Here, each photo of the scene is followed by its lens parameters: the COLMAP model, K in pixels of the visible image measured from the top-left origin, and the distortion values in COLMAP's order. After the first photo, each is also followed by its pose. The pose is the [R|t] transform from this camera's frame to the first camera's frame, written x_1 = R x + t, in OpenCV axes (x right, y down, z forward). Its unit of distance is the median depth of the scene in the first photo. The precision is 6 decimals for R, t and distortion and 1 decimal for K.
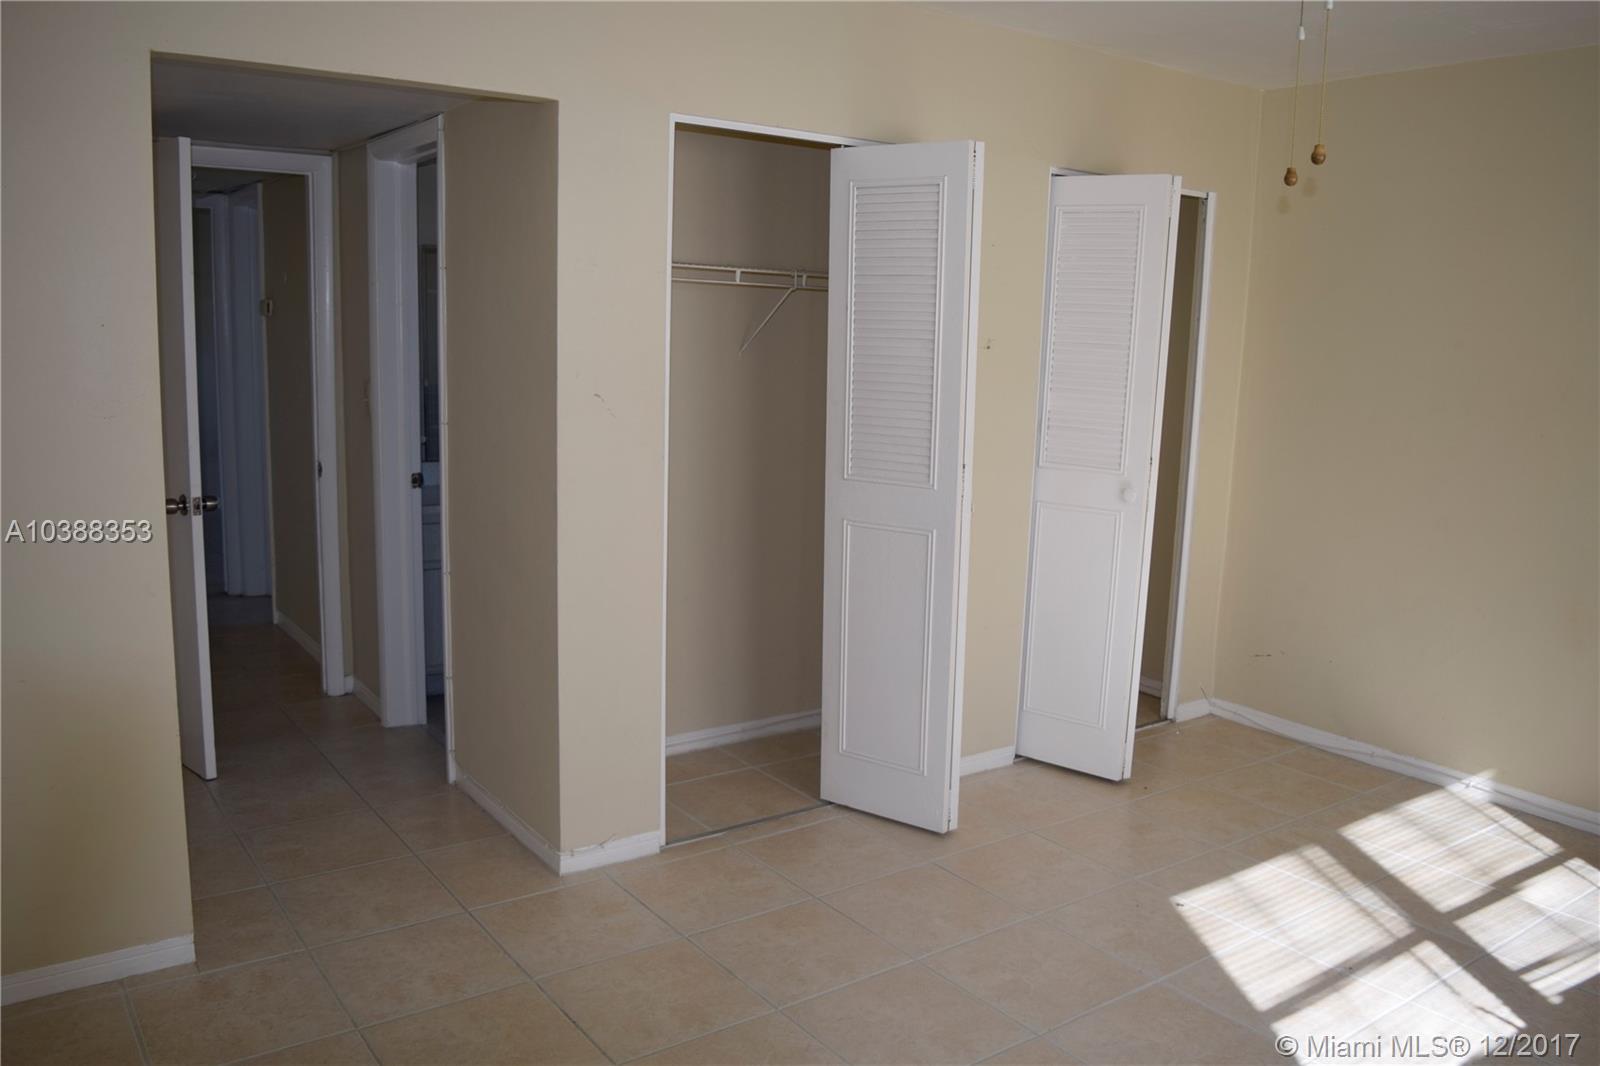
lens RADIAL K [[1274.8, 0, 800.2], [0, 1274.8, 533.9], [0, 0, 1]] dist [-0.093243, 0.029638]
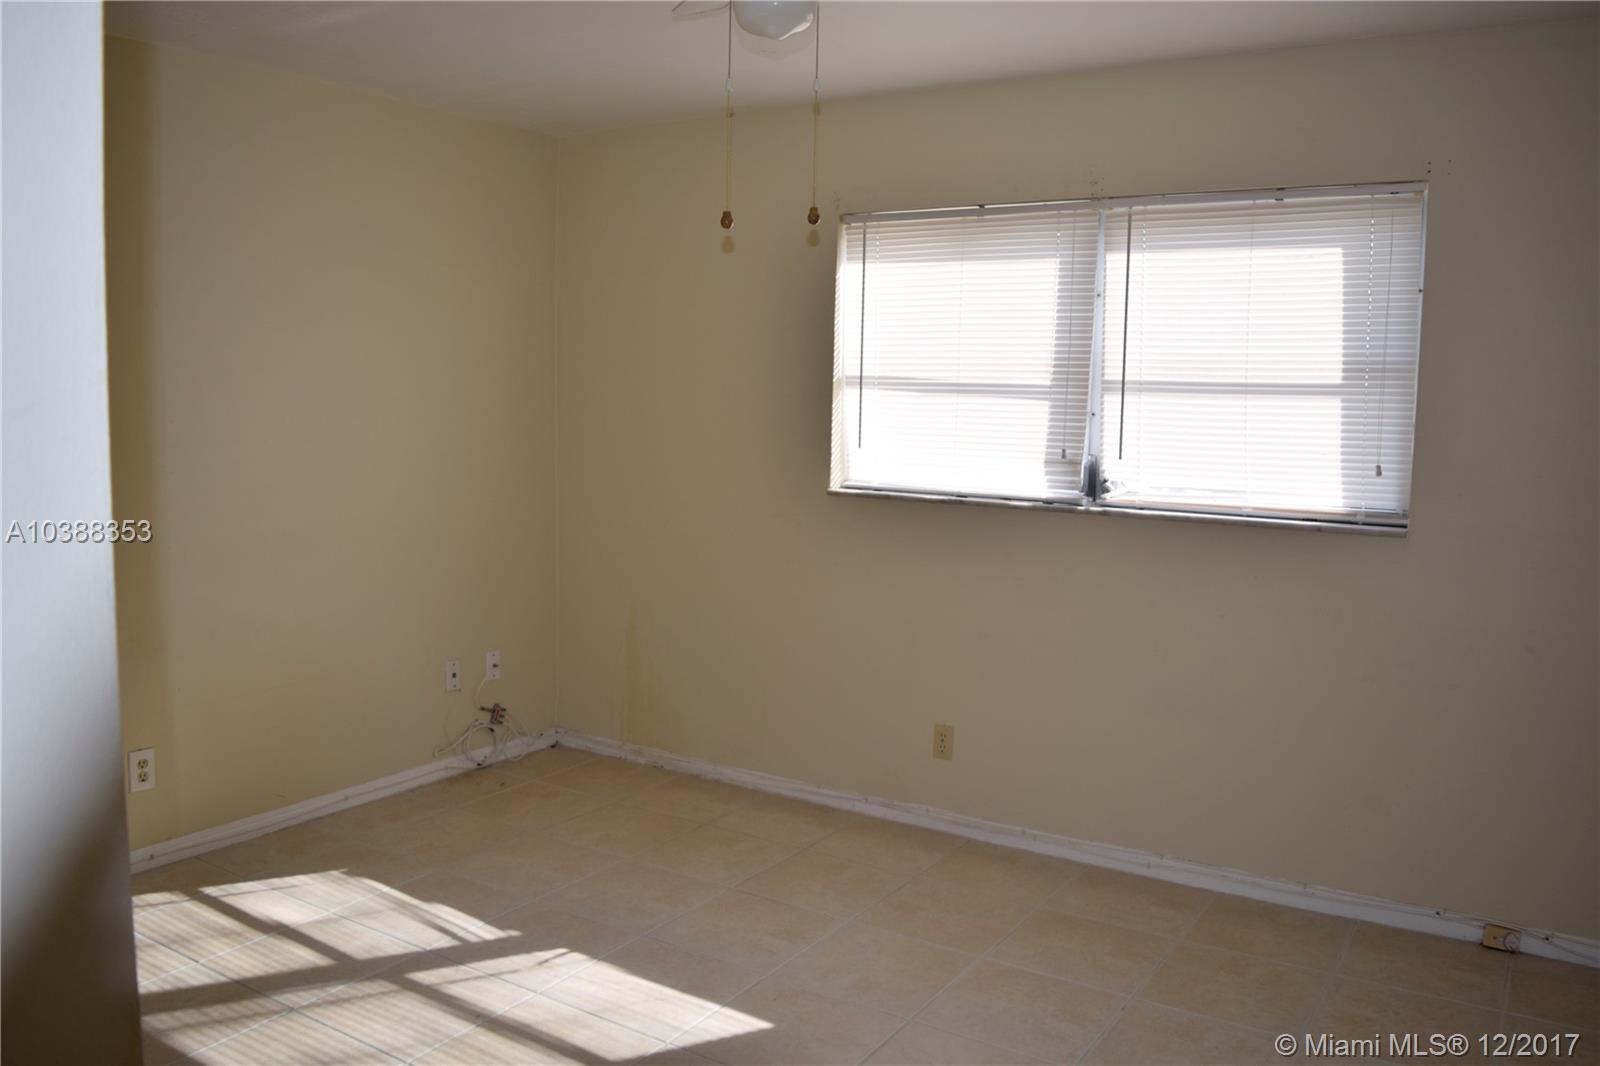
lens RADIAL K [[1274.8, 0, 799.5], [0, 1274.8, 531.9], [0, 0, 1]] dist [-0.093243, 0.029638]
pose [[-0.355820, -0.147381, 0.922860, -0.466320], [0.127842, 0.970528, 0.204284, -0.174427], [-0.925769, 0.190669, -0.326492, 0.963629]]
